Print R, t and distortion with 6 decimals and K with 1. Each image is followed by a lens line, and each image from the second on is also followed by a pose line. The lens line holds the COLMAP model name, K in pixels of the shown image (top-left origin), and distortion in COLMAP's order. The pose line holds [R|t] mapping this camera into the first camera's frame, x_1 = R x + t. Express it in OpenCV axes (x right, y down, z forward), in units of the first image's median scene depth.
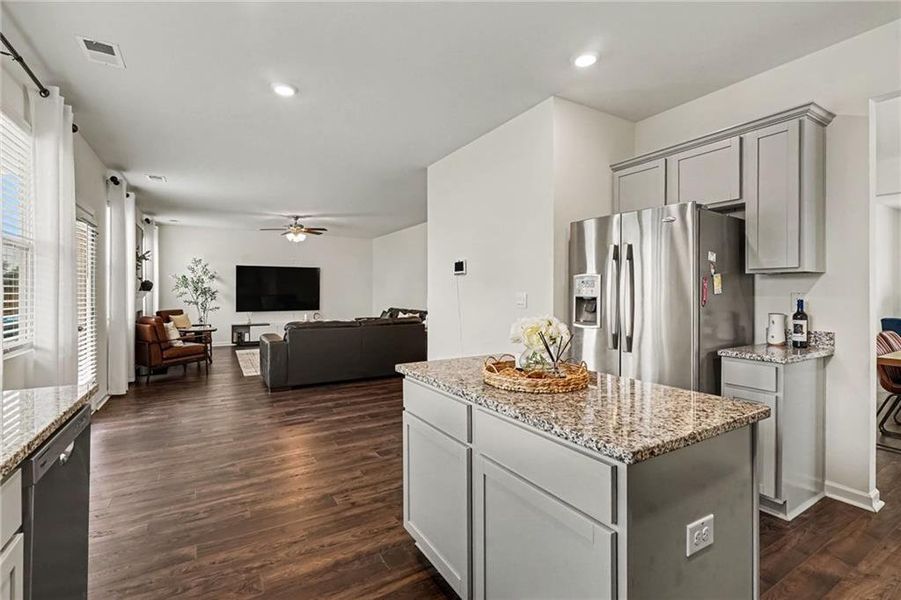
lens RADIAL K [[417.1, 0, 446.5], [0, 417.1, 298.0], [0, 0, 1]] dist [-0.010742, 0.000202]
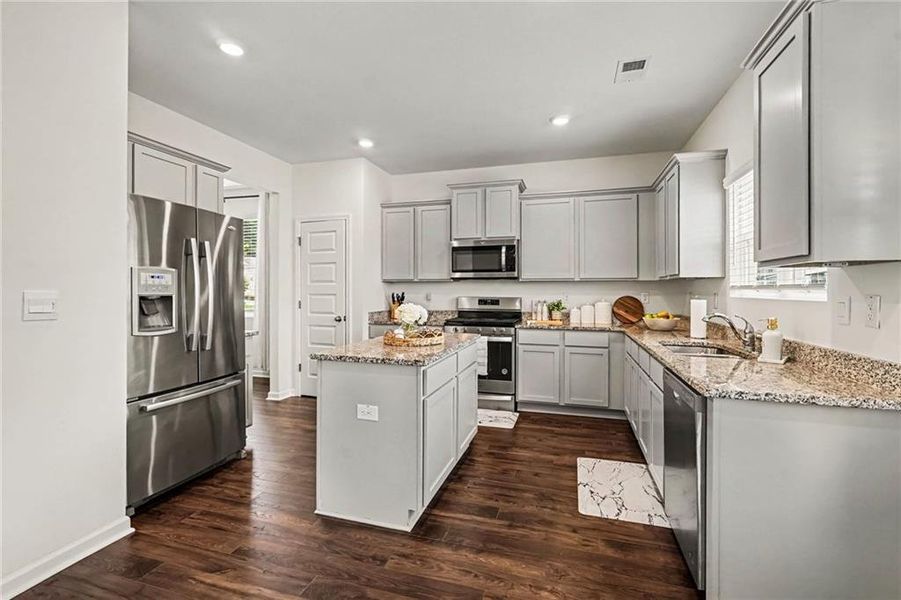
lens RADIAL K [[417.1, 0, 444.7], [0, 417.1, 294.2], [0, 0, 1]] dist [-0.010742, 0.000202]
pose [[-0.676656, -0.004462, 0.736285, -0.207456], [0.009547, 0.999844, 0.014833, -0.003745], [-0.736237, 0.017066, -0.676509, 0.376559]]
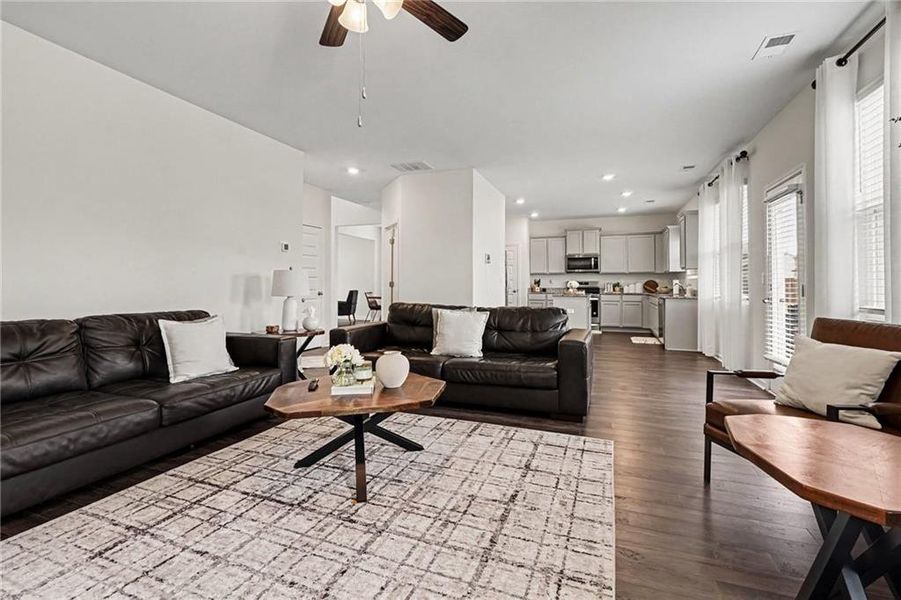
lens RADIAL K [[417.1, 0, 442.9], [0, 417.1, 282.3], [0, 0, 1]] dist [-0.010742, 0.000202]
pose [[-0.624012, 0.006047, 0.781391, -0.501410], [0.012421, 0.999920, 0.002181, 0.004742], [-0.781316, 0.011066, -0.624038, 0.984860]]
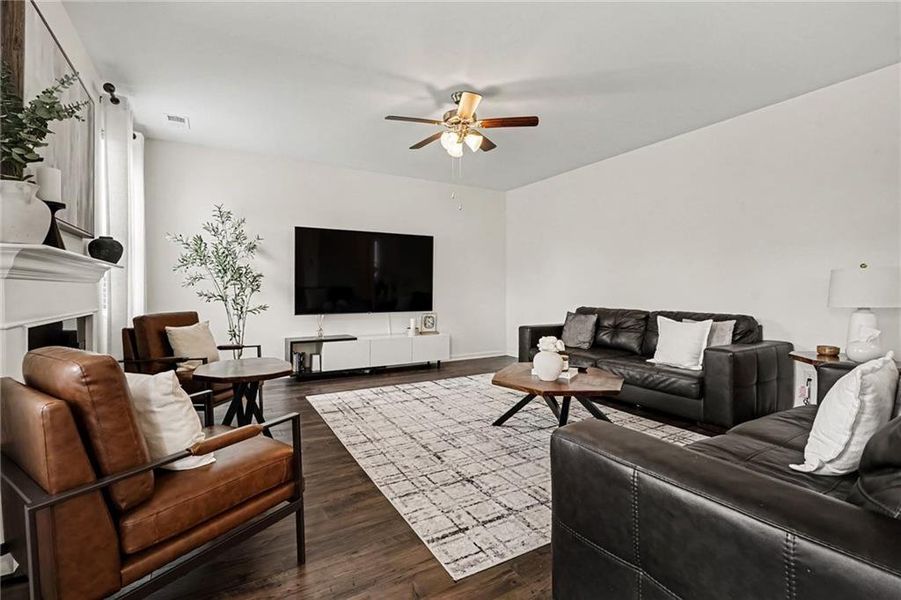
lens RADIAL K [[417.1, 0, 448.8], [0, 417.1, 293.7], [0, 0, 1]] dist [-0.010742, 0.000202]
pose [[0.999997, -0.000622, -0.002464, -0.336382], [0.000614, 0.999994, -0.003524, 0.009289], [0.002466, 0.003523, 0.999991, 0.513545]]
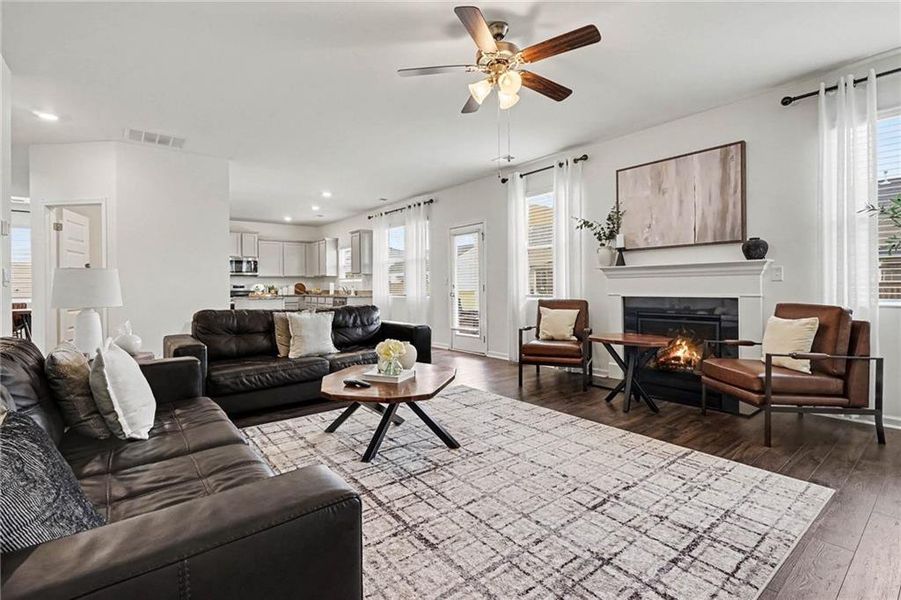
lens RADIAL K [[417.1, 0, 456.8], [0, 417.1, 297.0], [0, 0, 1]] dist [-0.010742, 0.000202]
pose [[-0.987096, 0.017674, -0.159154, -0.250639], [0.010921, 0.999006, 0.043206, 0.000824], [0.159759, 0.040910, -0.986308, 1.174125]]
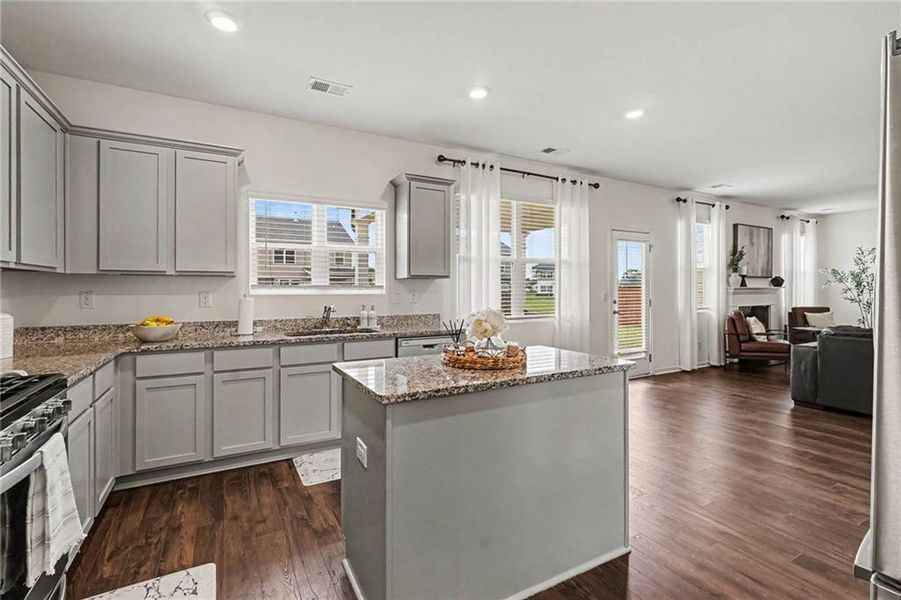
lens RADIAL K [[417.1, 0, 447.6], [0, 417.1, 290.1], [0, 0, 1]] dist [-0.010742, 0.000202]
pose [[-0.014982, 0.010822, -0.999829, 0.261336], [-0.018282, 0.999771, 0.011095, -0.004666], [0.999721, 0.018445, -0.014781, 0.164492]]
